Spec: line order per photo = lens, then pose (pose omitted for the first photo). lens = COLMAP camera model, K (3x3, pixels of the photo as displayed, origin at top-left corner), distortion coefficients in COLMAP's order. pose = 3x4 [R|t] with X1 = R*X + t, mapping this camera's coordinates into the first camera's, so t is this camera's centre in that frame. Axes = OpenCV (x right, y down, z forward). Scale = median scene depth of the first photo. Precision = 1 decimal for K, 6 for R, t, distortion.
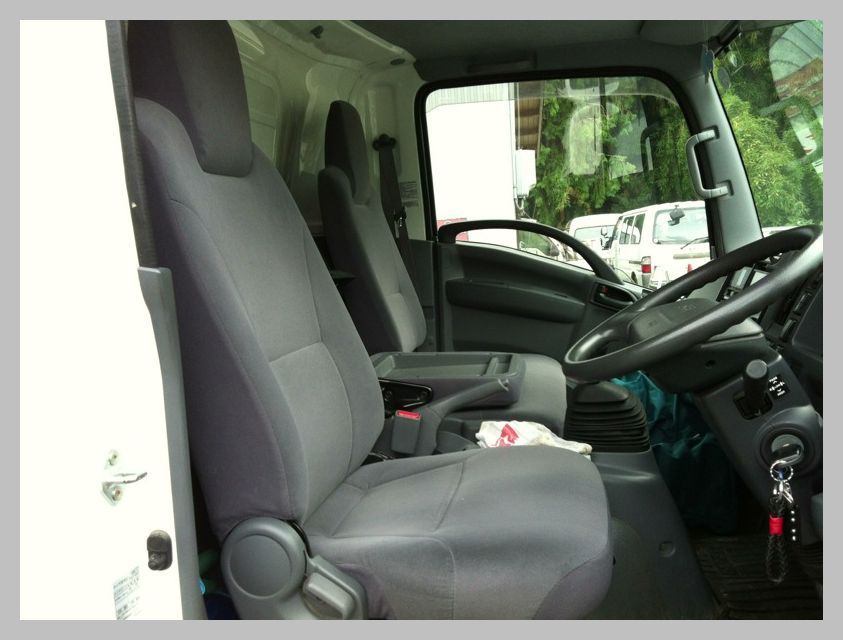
lens RADIAL K [[743.2, 0, 429.9], [0, 743.2, 325.1], [0, 0, 1]] dist [0.065144, -0.122295]
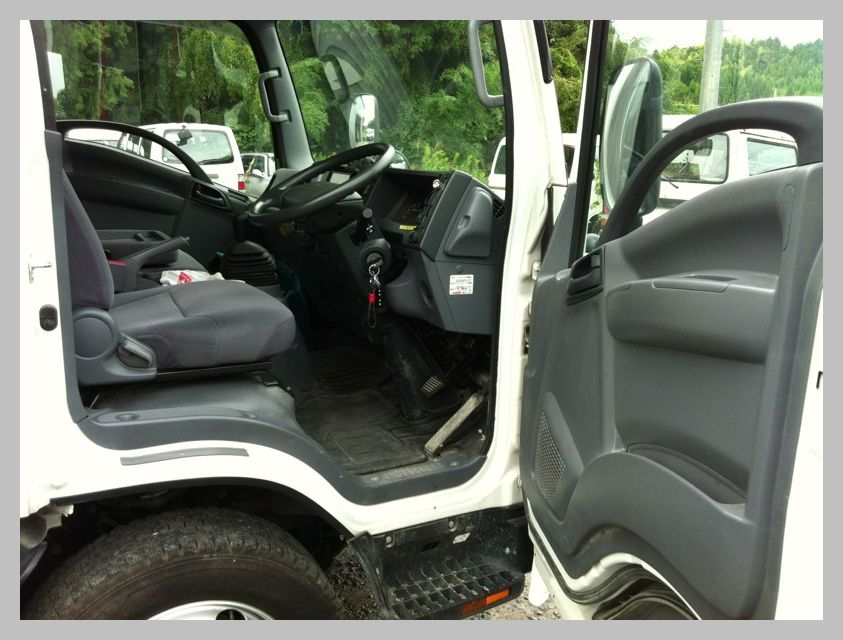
lens RADIAL K [[743.2, 0, 422.8], [0, 743.2, 317.6], [0, 0, 1]] dist [0.065144, -0.122295]
pose [[0.797506, -0.057841, 0.600532, -0.374987], [0.003225, 0.995788, 0.091627, 0.089309], [-0.603303, -0.071136, 0.794333, -0.387621]]
